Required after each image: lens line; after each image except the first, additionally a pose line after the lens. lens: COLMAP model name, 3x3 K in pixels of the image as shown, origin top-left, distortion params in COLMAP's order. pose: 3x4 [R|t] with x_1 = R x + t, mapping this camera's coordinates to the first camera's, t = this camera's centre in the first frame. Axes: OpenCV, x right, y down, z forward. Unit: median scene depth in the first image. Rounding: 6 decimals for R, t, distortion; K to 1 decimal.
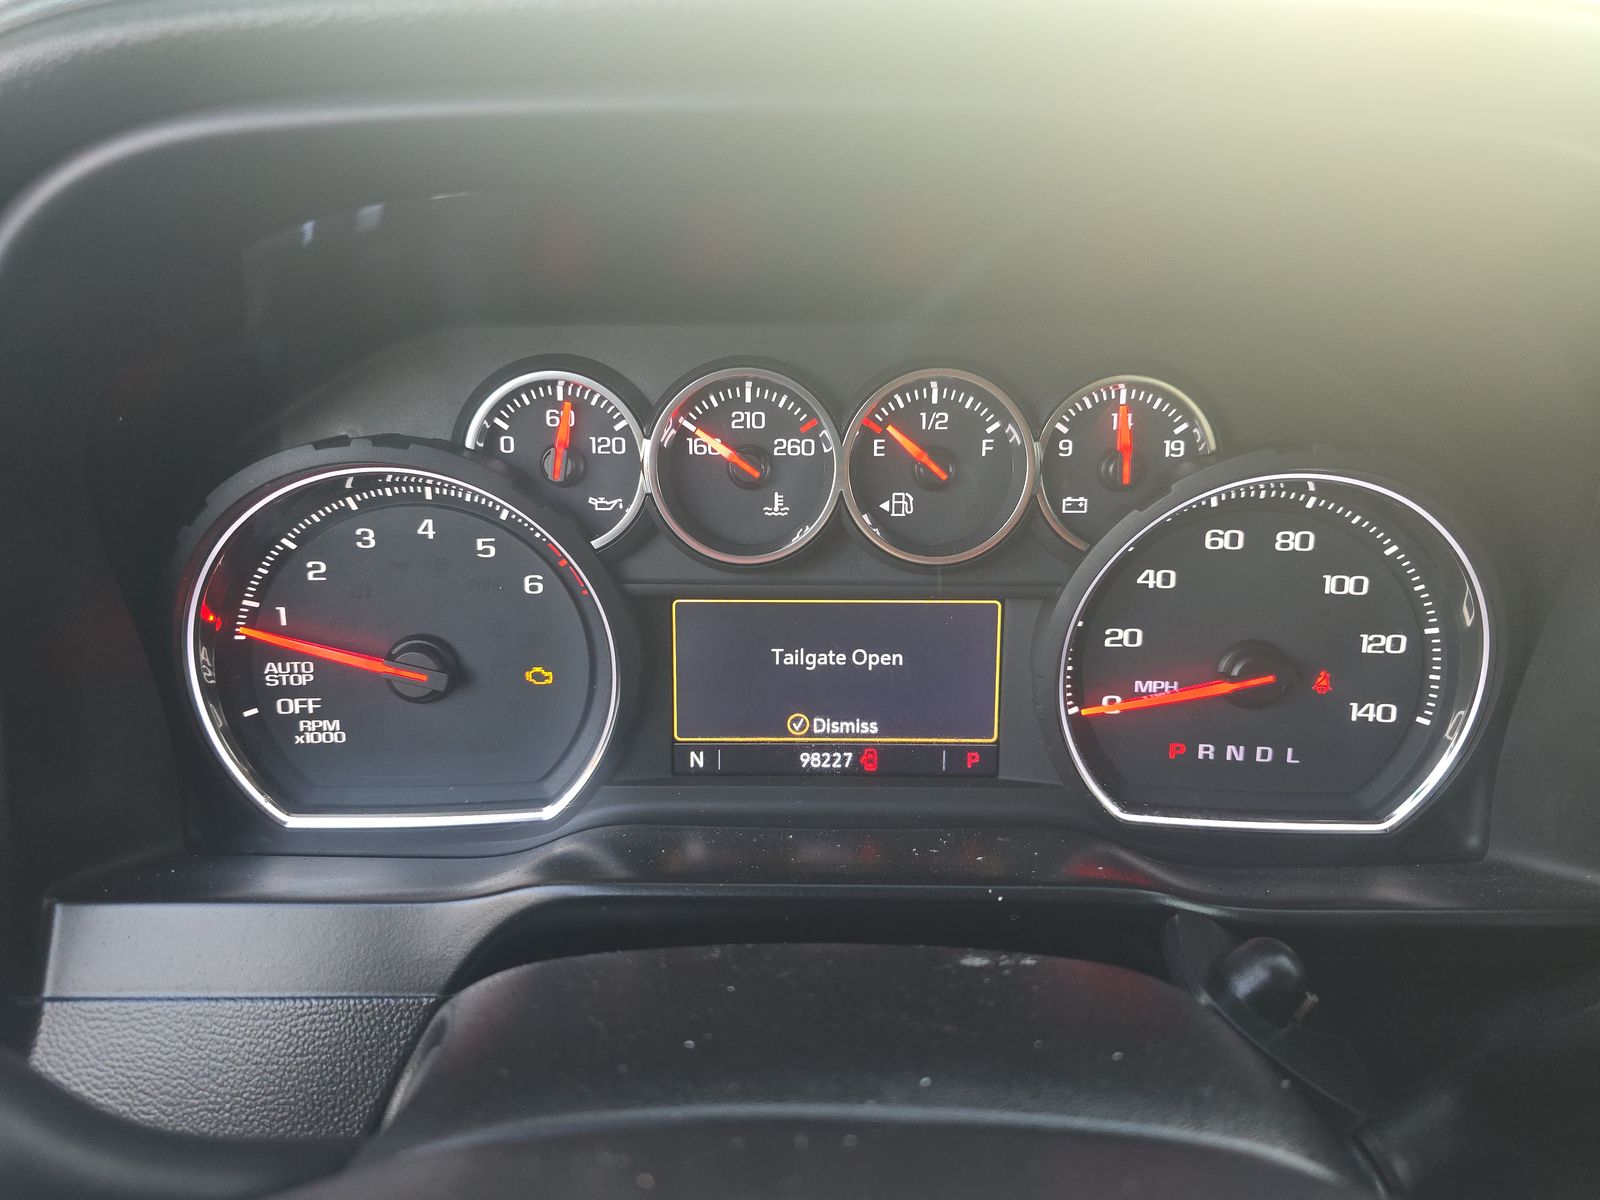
lens RADIAL K [[1070.8, 0, 792.9], [0, 1070.8, 602.4], [0, 0, 1]] dist [0.038567, -0.018279]
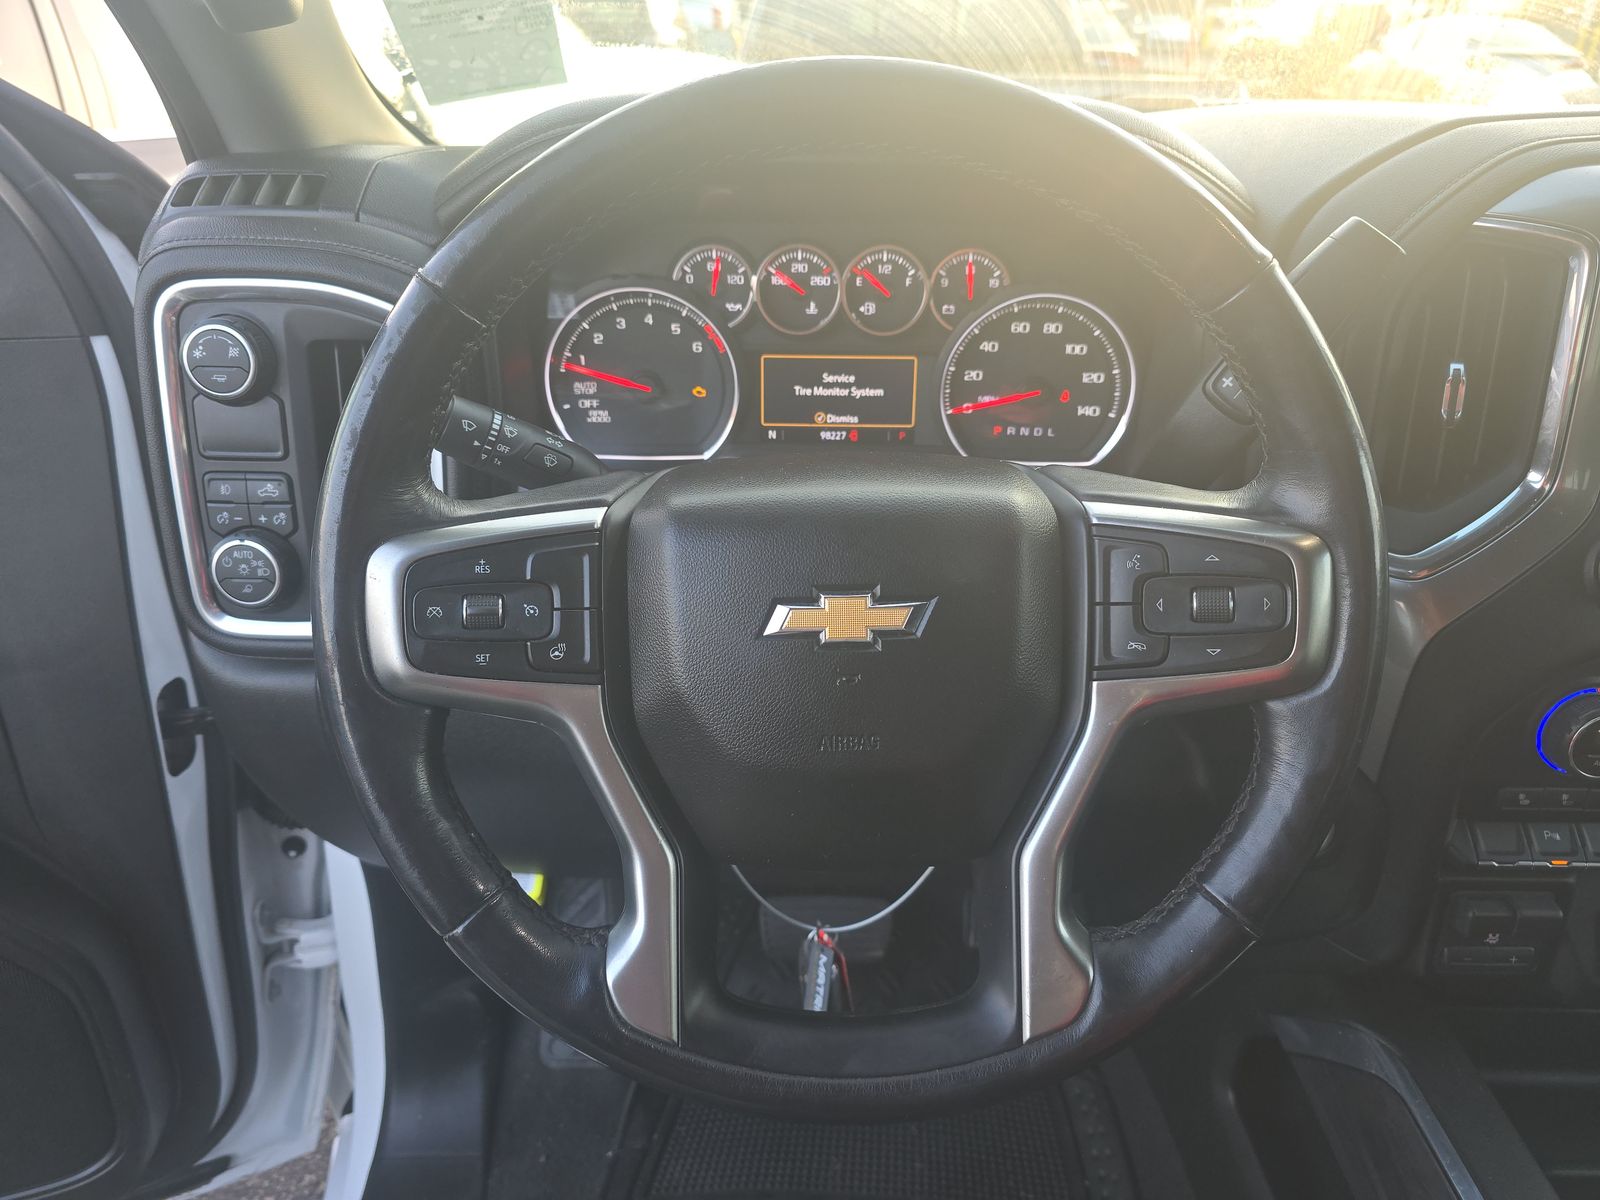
lens RADIAL K [[1070.8, 0, 802.3], [0, 1070.8, 589.5], [0, 0, 1]] dist [0.038567, -0.018279]
pose [[0.999928, 0.003468, 0.011514, -0.056161], [-0.004695, 0.994102, 0.108345, 0.234222], [-0.011071, -0.108391, 0.994047, -1.196597]]
